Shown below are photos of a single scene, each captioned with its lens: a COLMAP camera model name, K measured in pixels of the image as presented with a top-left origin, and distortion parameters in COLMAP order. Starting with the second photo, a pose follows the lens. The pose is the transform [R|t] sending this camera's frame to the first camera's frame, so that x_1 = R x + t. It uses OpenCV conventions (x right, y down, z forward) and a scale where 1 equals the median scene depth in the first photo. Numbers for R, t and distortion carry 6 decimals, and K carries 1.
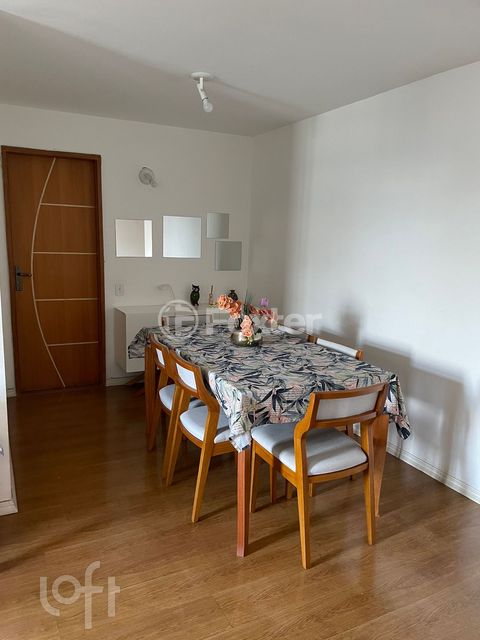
lens RADIAL K [[484.6, 0, 240.0], [0, 484.6, 320.0], [0, 0, 1]] dist [-0.005785, -0.002653]
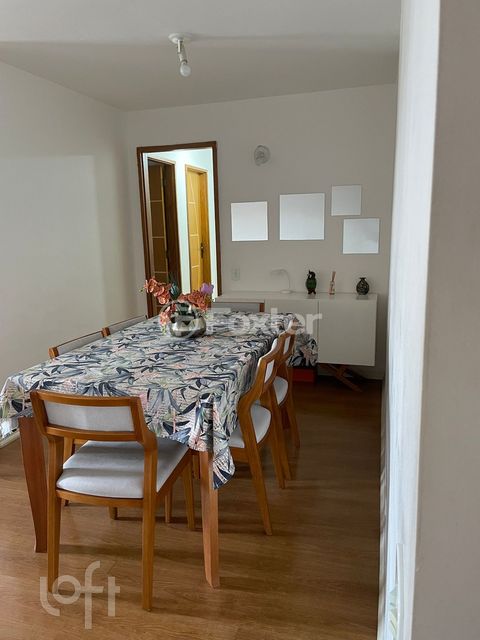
lens RADIAL K [[484.6, 0, 240.0], [0, 484.6, 320.0], [0, 0, 1]] dist [-0.005785, -0.002653]
pose [[0.737008, 0.081103, -0.671001, 0.783157], [-0.066477, 0.996659, 0.047449, -0.029470], [0.672607, 0.009636, 0.739937, 0.488426]]
